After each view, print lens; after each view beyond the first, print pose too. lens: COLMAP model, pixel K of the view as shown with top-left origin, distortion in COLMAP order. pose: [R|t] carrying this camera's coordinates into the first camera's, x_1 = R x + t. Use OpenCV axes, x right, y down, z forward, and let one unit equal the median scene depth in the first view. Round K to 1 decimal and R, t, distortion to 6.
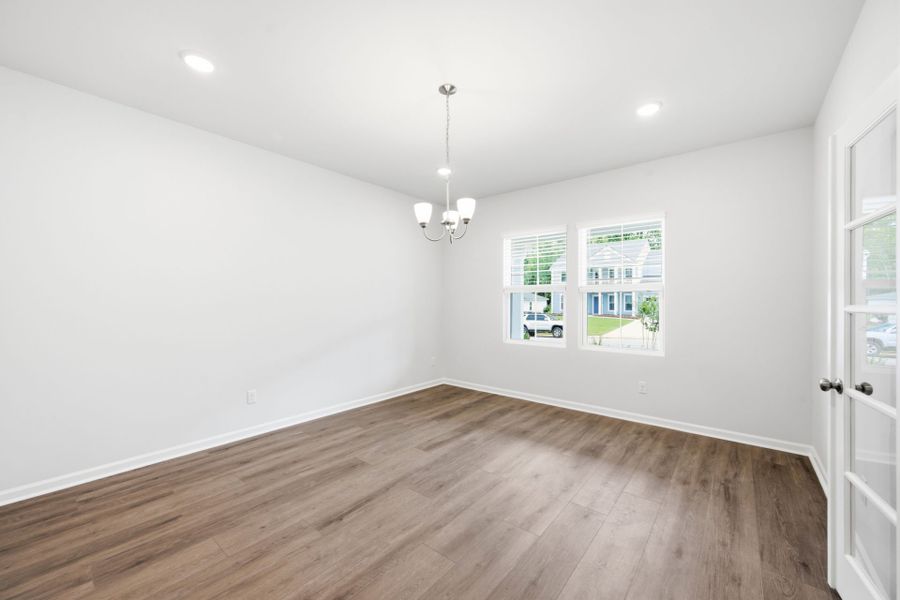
lens RADIAL K [[353.6, 0, 451.7], [0, 353.6, 303.5], [0, 0, 1]] dist [-0.000633, 0.000058]
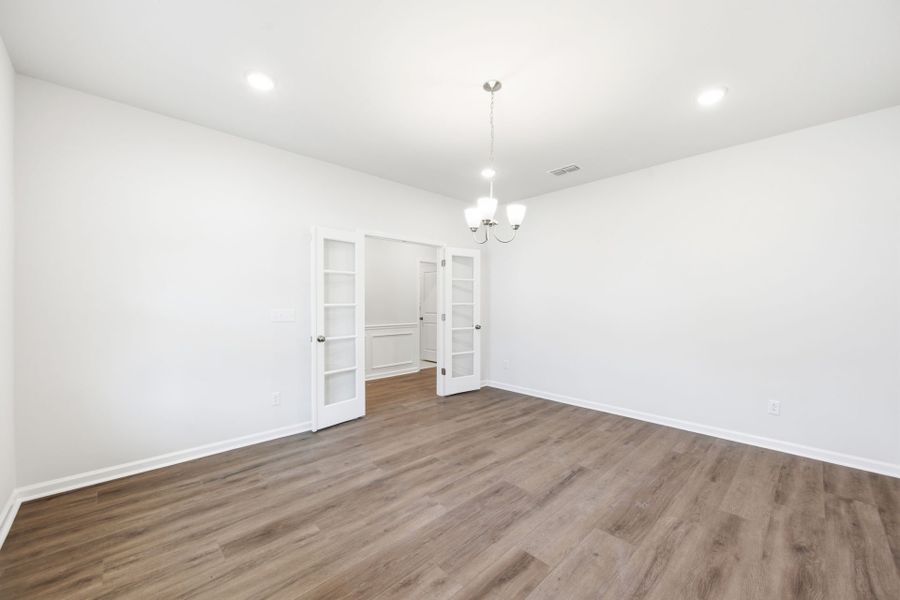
lens RADIAL K [[353.6, 0, 451.7], [0, 353.6, 303.5], [0, 0, 1]] dist [-0.000633, 0.000058]
pose [[-0.993308, -0.004298, 0.115411, -0.015927], [-0.003091, 0.999939, 0.010633, -0.015301], [-0.115450, 0.010205, -0.993261, 1.925135]]
